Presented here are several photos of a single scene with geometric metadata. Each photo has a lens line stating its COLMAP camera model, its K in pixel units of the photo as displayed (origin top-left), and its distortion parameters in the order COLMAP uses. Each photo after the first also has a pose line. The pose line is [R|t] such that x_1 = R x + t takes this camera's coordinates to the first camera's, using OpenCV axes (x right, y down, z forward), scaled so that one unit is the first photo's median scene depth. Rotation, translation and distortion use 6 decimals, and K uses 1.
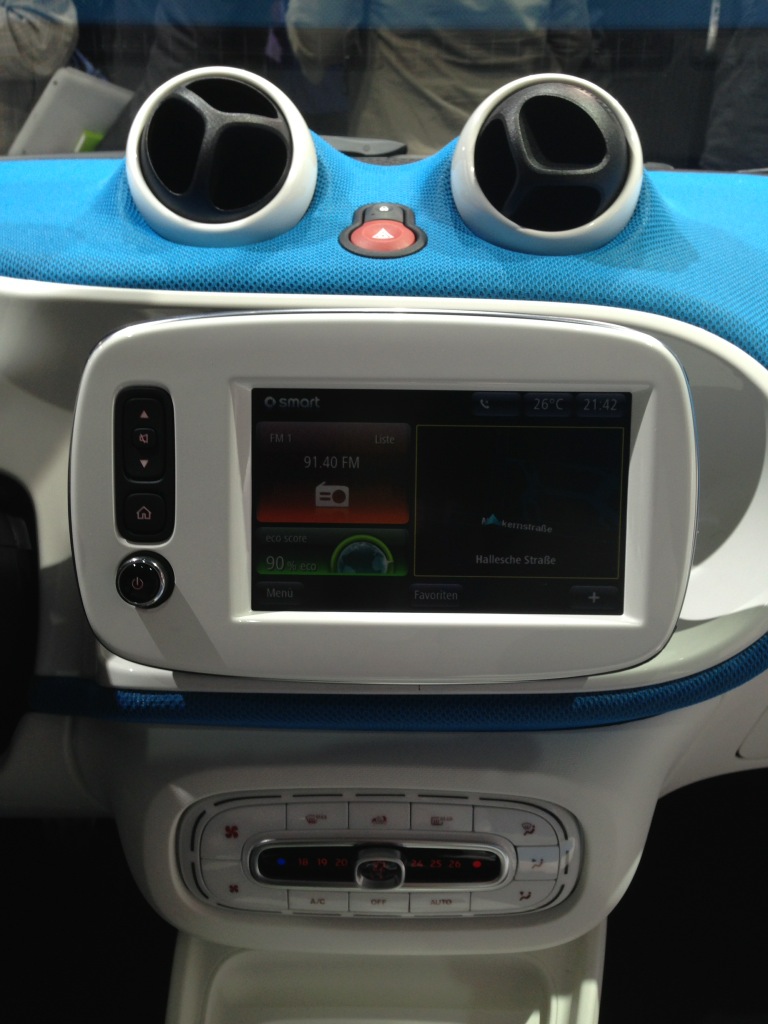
lens RADIAL K [[981.4, 0, 379.2], [0, 981.4, 510.5], [0, 0, 1]] dist [0.051661, 0.000000]
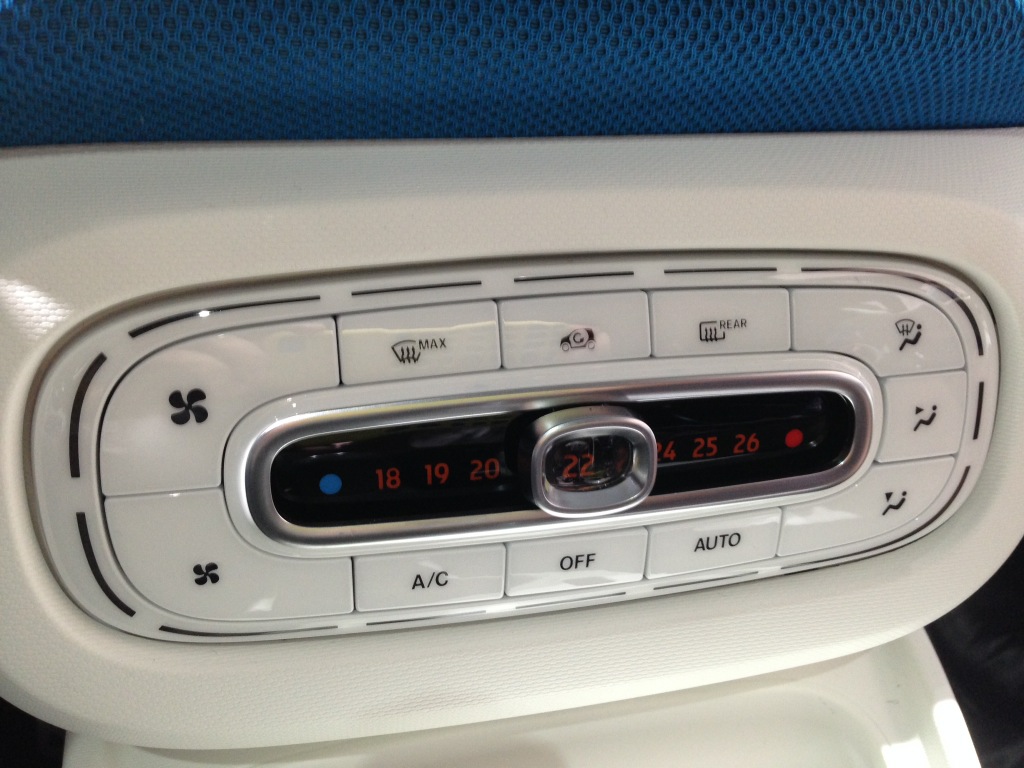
lens RADIAL K [[981.4, 0, 512.4], [0, 981.4, 383.1], [0, 0, 1]] dist [0.051661, 0.000000]
pose [[0.966411, -0.086330, 0.242070, -0.122948], [0.093957, 0.995373, -0.020123, 0.339066], [-0.239213, 0.042191, 0.970050, 0.629087]]
